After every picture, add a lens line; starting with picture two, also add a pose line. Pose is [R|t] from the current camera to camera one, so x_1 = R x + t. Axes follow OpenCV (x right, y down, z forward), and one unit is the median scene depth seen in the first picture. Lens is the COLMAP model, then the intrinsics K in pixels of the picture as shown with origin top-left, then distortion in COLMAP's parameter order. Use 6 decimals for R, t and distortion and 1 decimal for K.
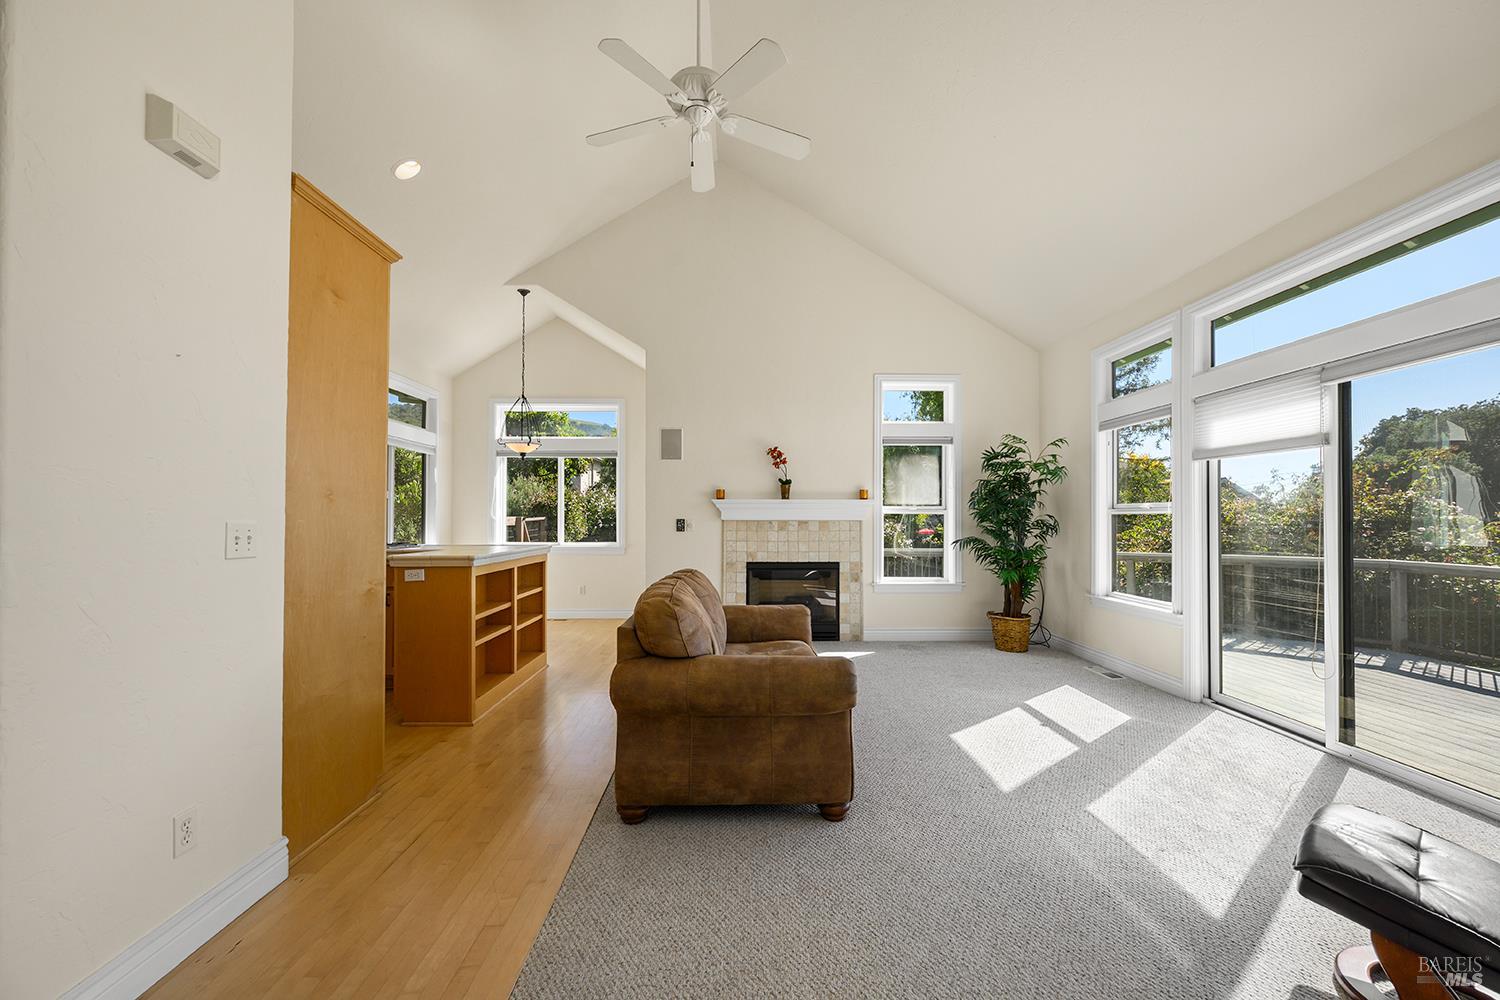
lens RADIAL K [[598.7, 0, 749.9], [0, 598.7, 517.5], [0, 0, 1]] dist [0.001508, 0.000150]
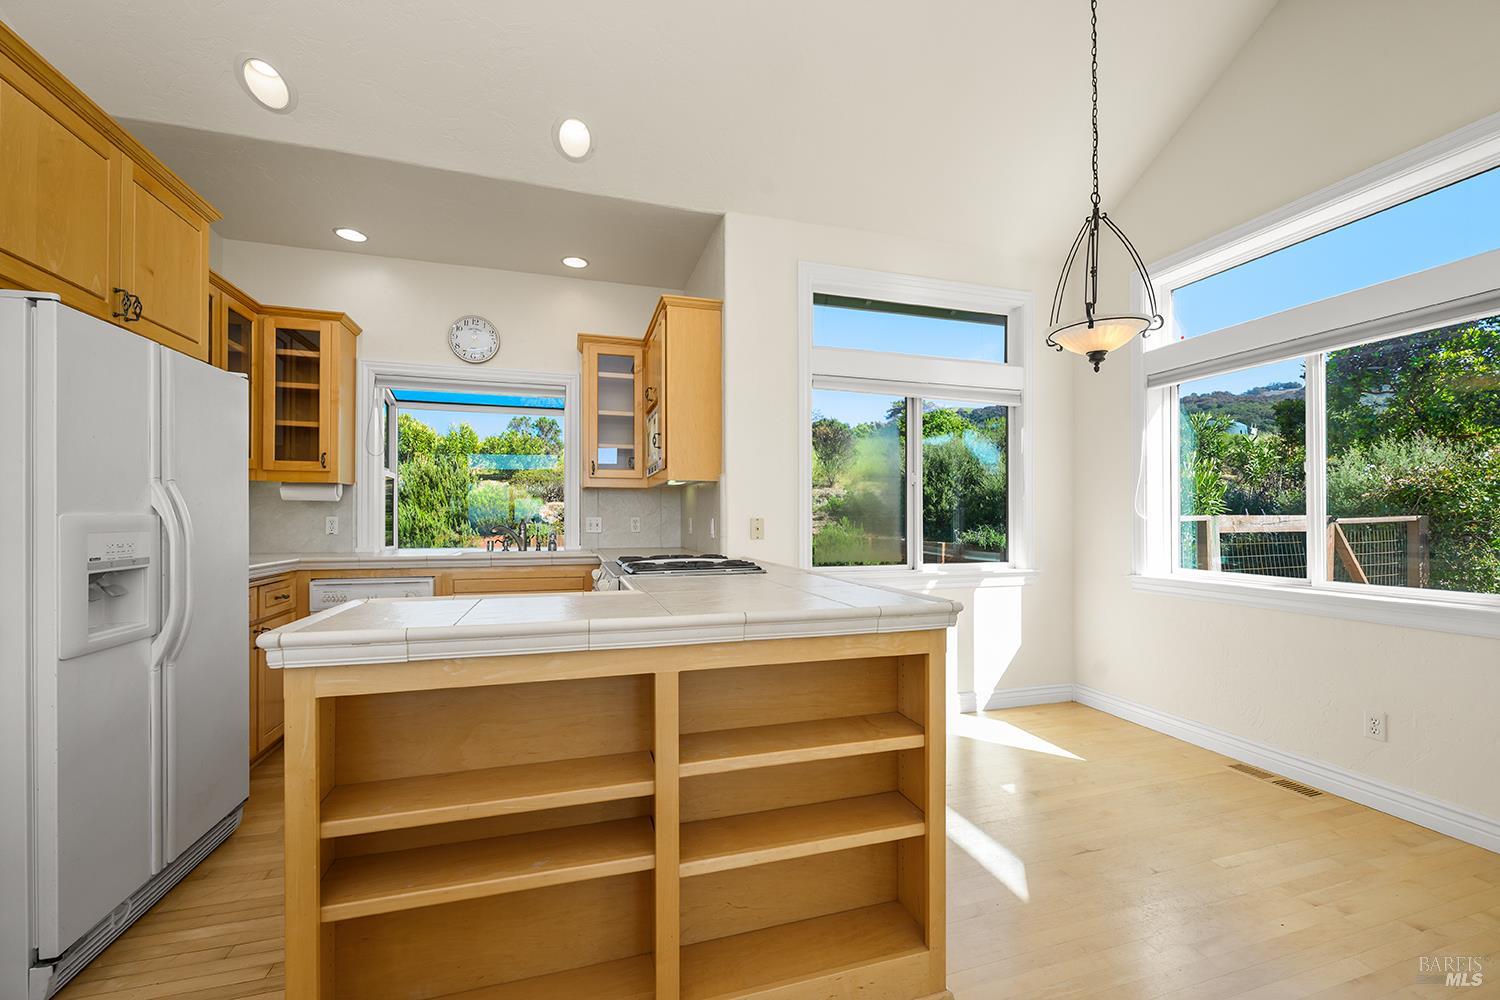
lens RADIAL K [[598.7, 0, 749.9], [0, 598.7, 517.5], [0, 0, 1]] dist [0.001508, 0.000150]
pose [[0.263446, -0.007630, -0.964644, -0.061283], [0.001521, 0.999971, -0.007494, 0.004701], [0.964673, 0.000507, 0.263450, 0.705070]]
